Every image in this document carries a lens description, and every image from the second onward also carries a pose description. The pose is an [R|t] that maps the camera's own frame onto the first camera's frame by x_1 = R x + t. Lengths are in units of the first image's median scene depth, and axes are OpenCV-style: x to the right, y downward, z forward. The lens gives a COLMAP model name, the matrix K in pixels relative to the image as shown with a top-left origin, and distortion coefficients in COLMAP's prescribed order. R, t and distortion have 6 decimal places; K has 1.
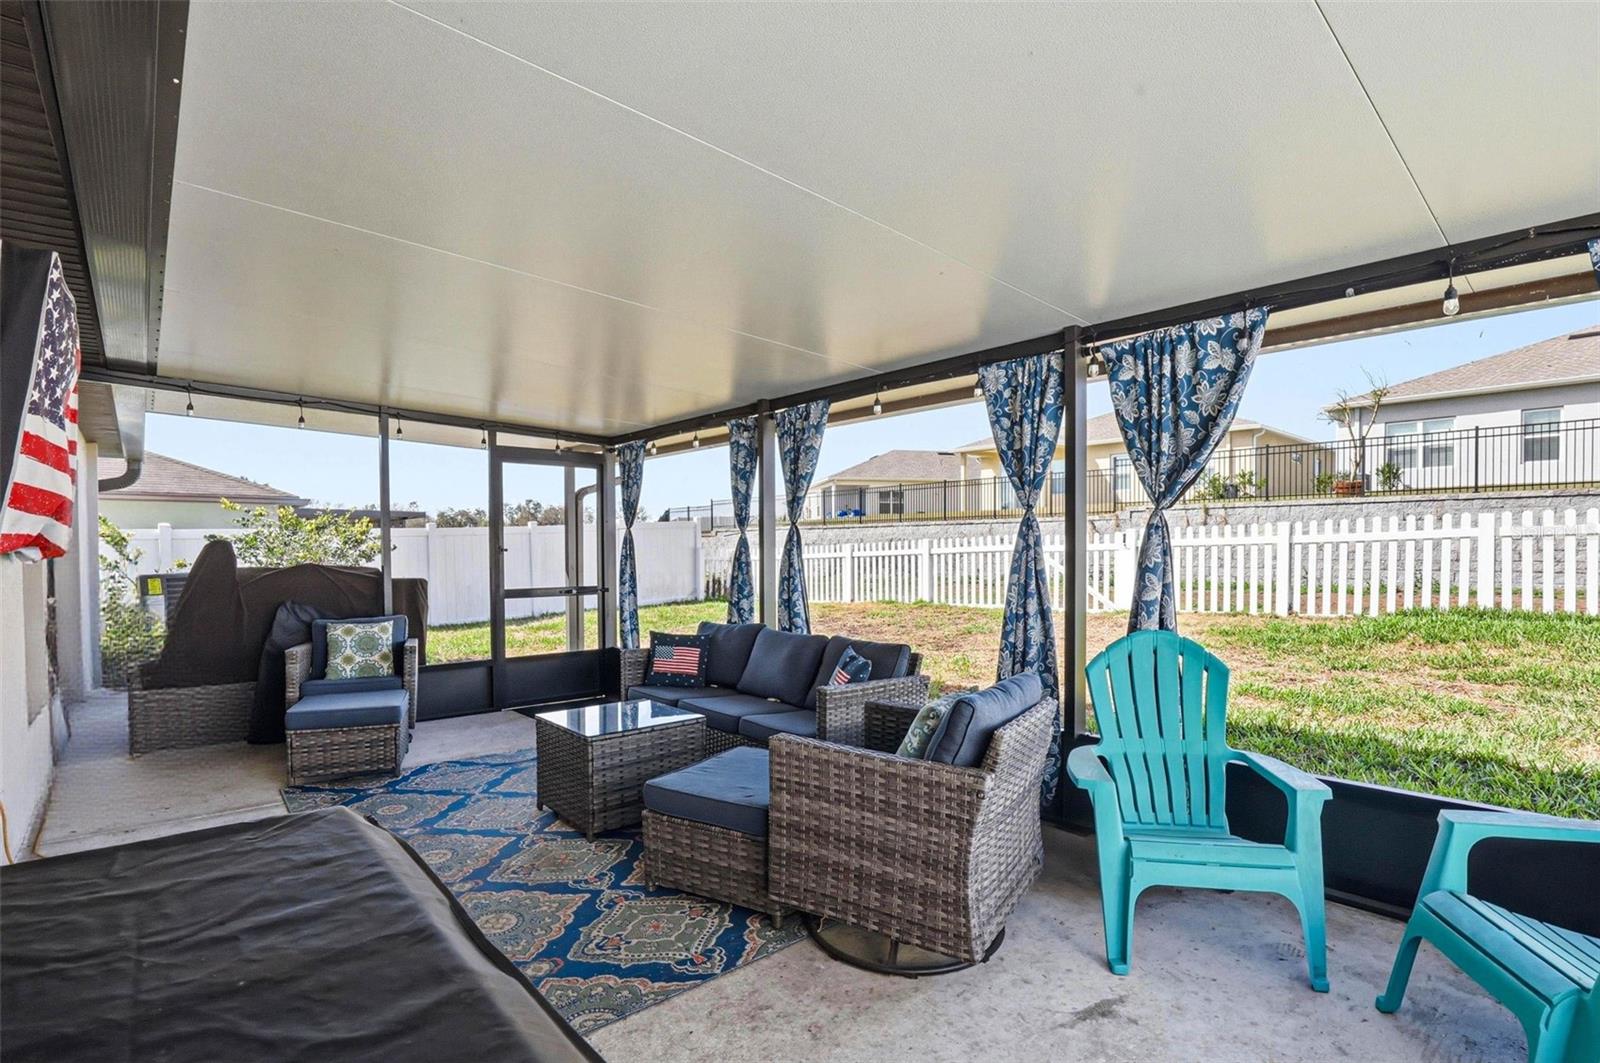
lens RADIAL K [[762.0, 0, 801.5], [0, 762.0, 567.0], [0, 0, 1]] dist [-0.020374, 0.000550]
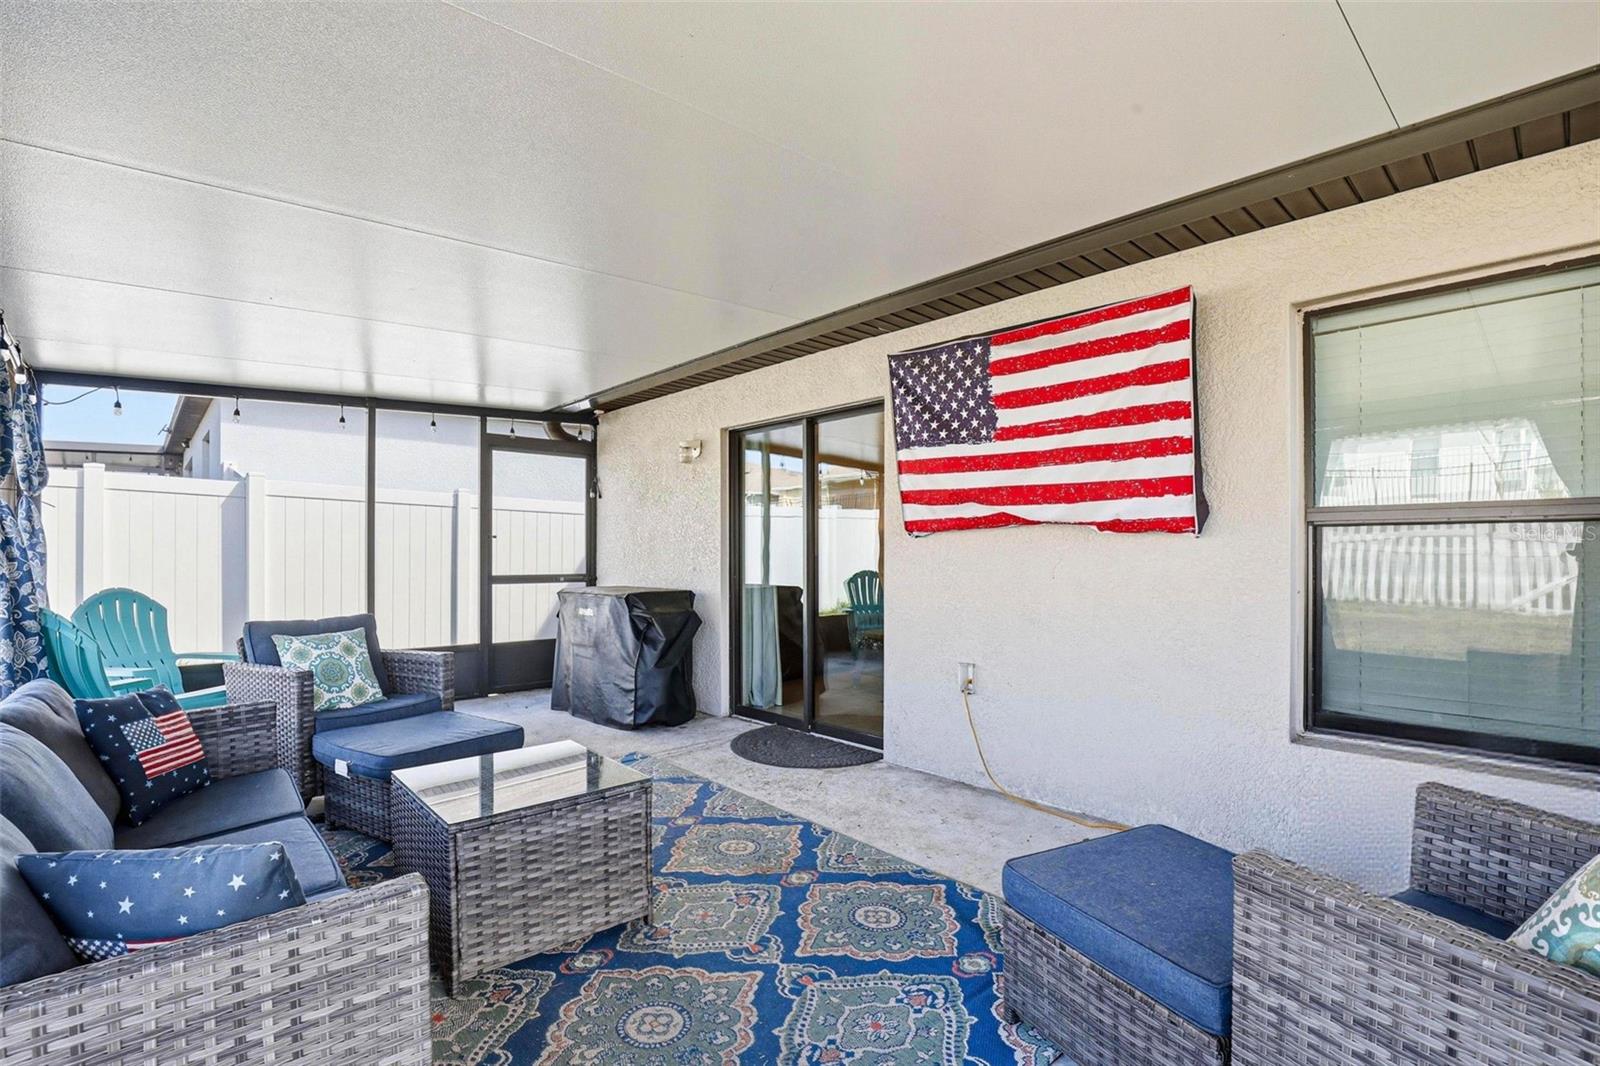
lens RADIAL K [[749.8, 0, 802.1], [0, 749.8, 550.5], [0, 0, 1]] dist [-0.018541, 0.000390]
pose [[-0.999823, 0.007260, -0.017374, -0.479569], [0.006869, 0.999724, 0.022453, -0.009630], [0.017532, 0.022330, -0.999597, 1.677188]]
